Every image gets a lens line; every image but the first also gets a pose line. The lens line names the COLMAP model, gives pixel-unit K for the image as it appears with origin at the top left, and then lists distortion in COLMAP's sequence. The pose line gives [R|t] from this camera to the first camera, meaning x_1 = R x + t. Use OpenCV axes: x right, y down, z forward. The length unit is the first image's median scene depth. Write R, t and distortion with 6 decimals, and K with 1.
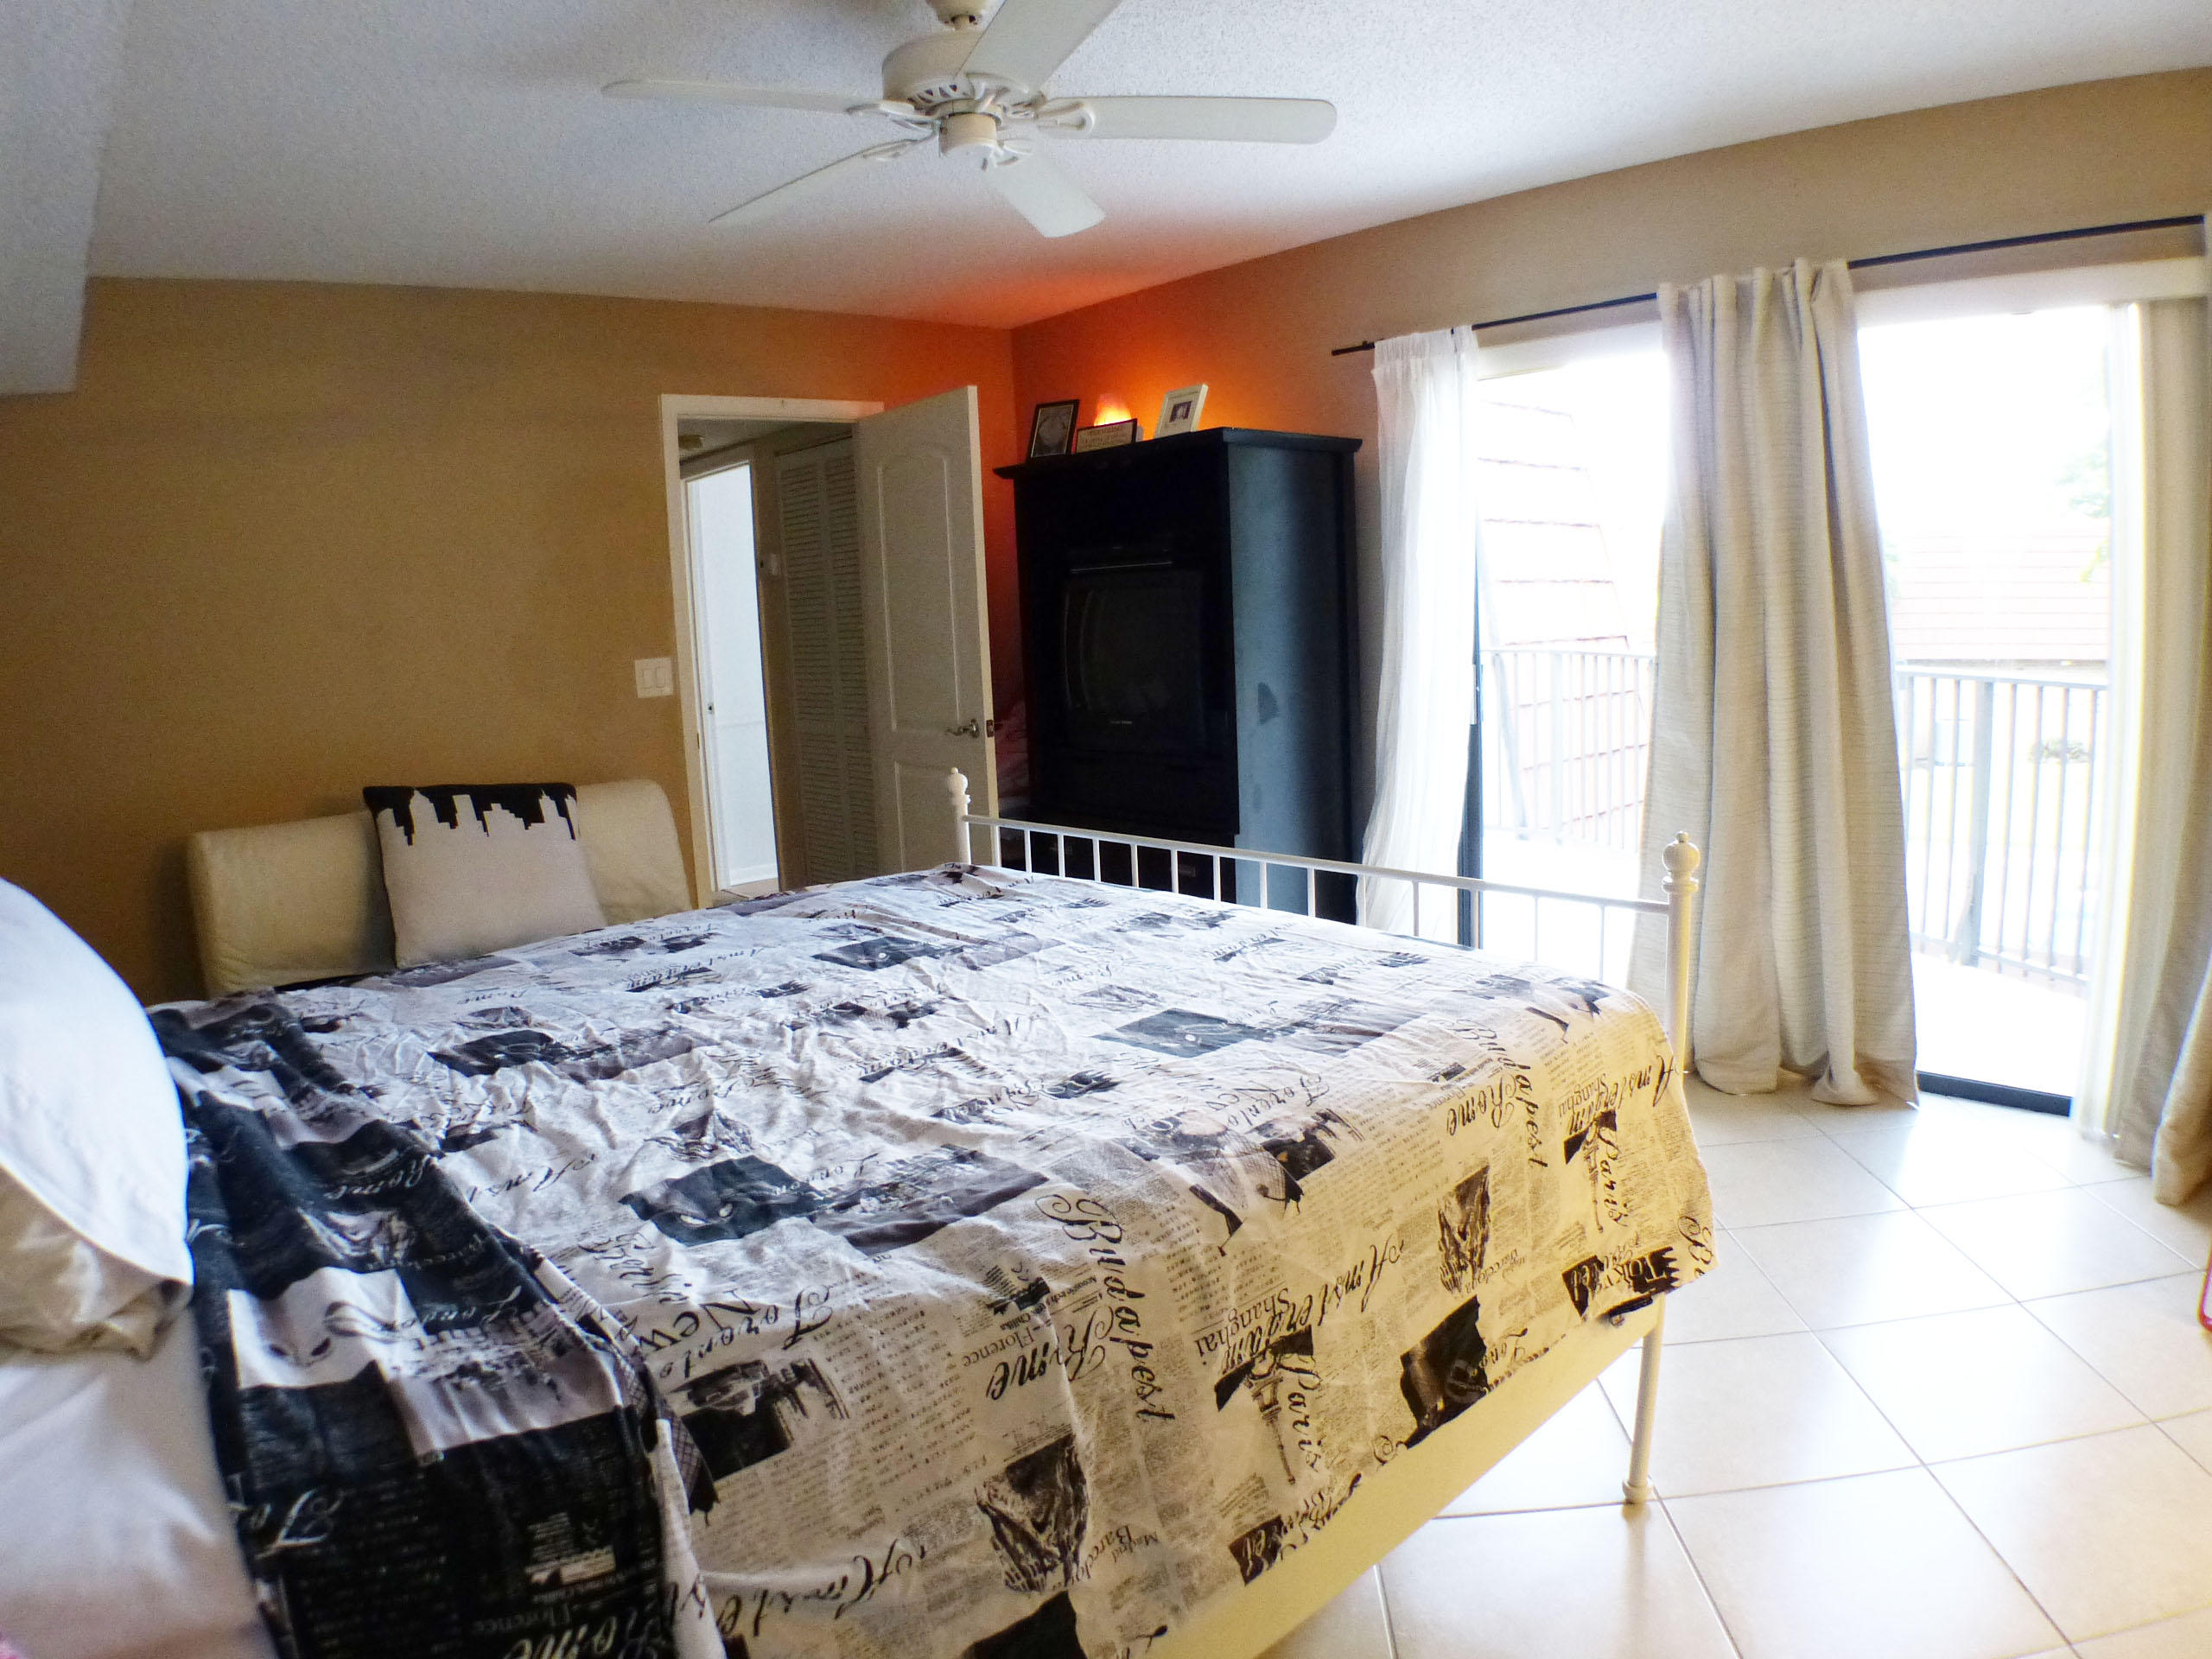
lens RADIAL K [[1369.1, 0, 1100.3], [0, 1369.1, 822.3], [0, 0, 1]] dist [-0.214453, 0.045840]
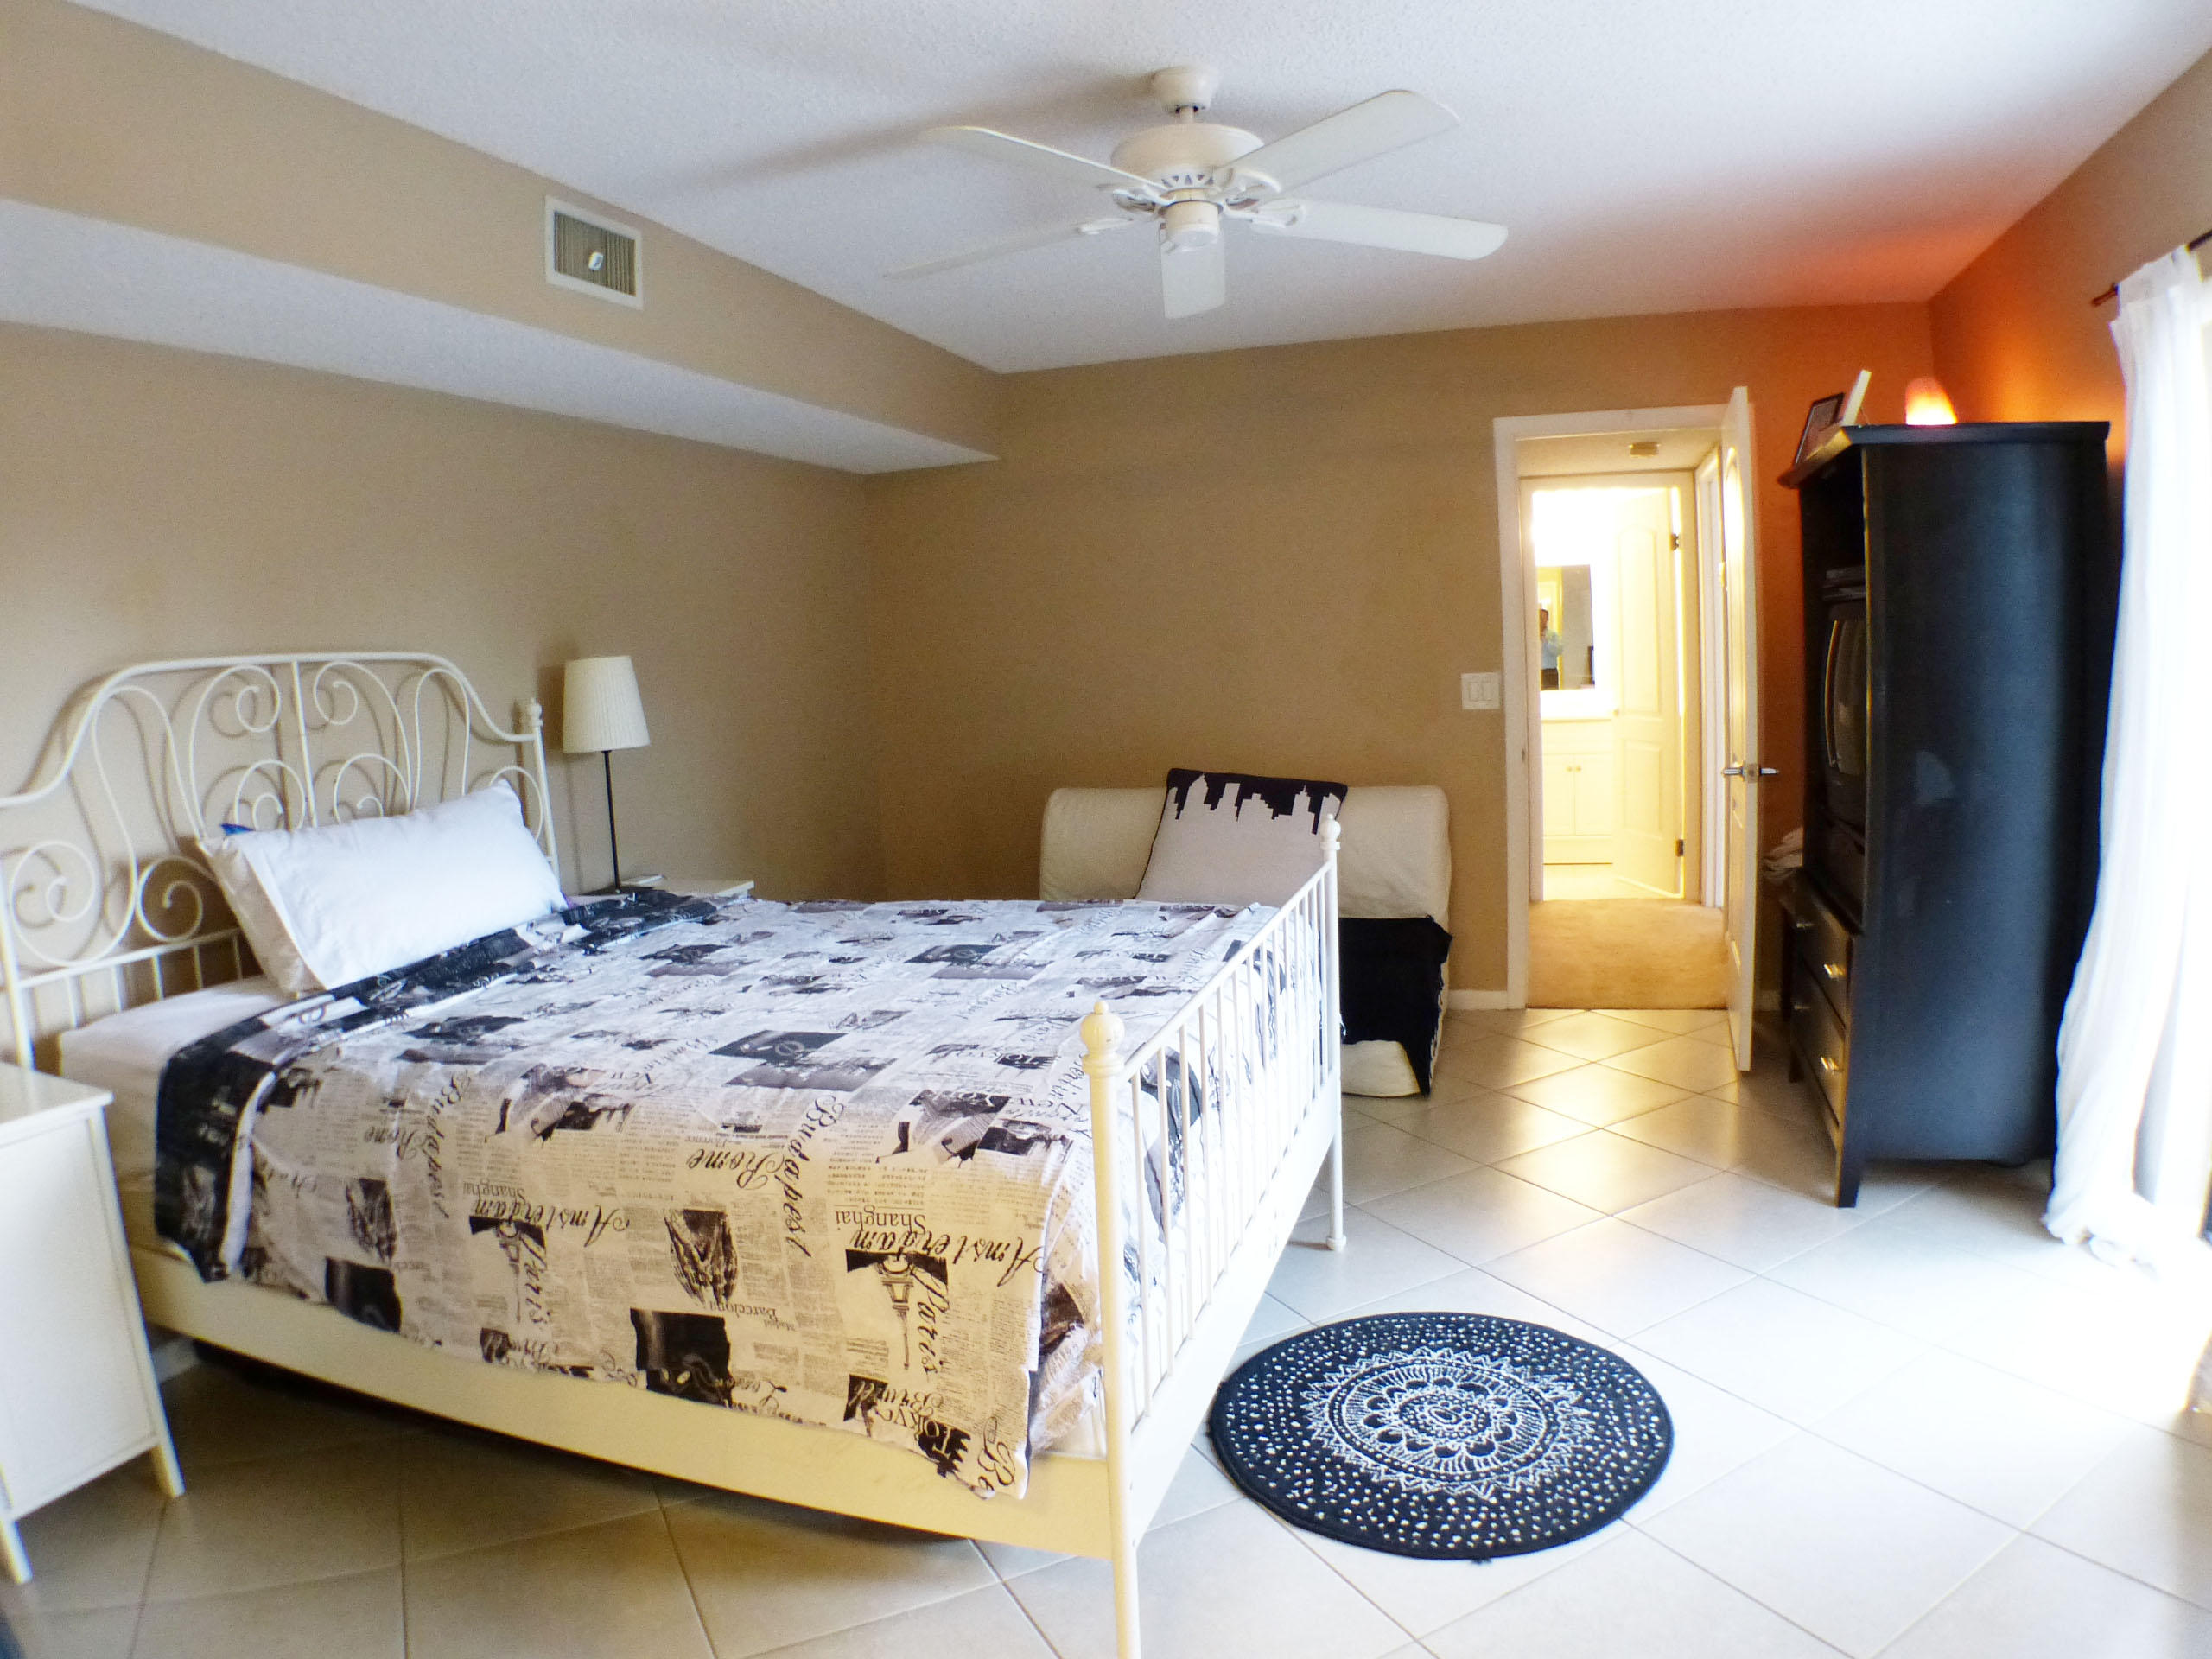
lens RADIAL K [[1369.1, 0, 1100.3], [0, 1369.1, 822.3], [0, 0, 1]] dist [-0.214453, 0.045840]
pose [[0.492320, 0.126737, -0.861138, 1.379133], [-0.103888, 0.990827, 0.086430, -0.208237], [0.864193, 0.046910, 0.500970, 0.678761]]
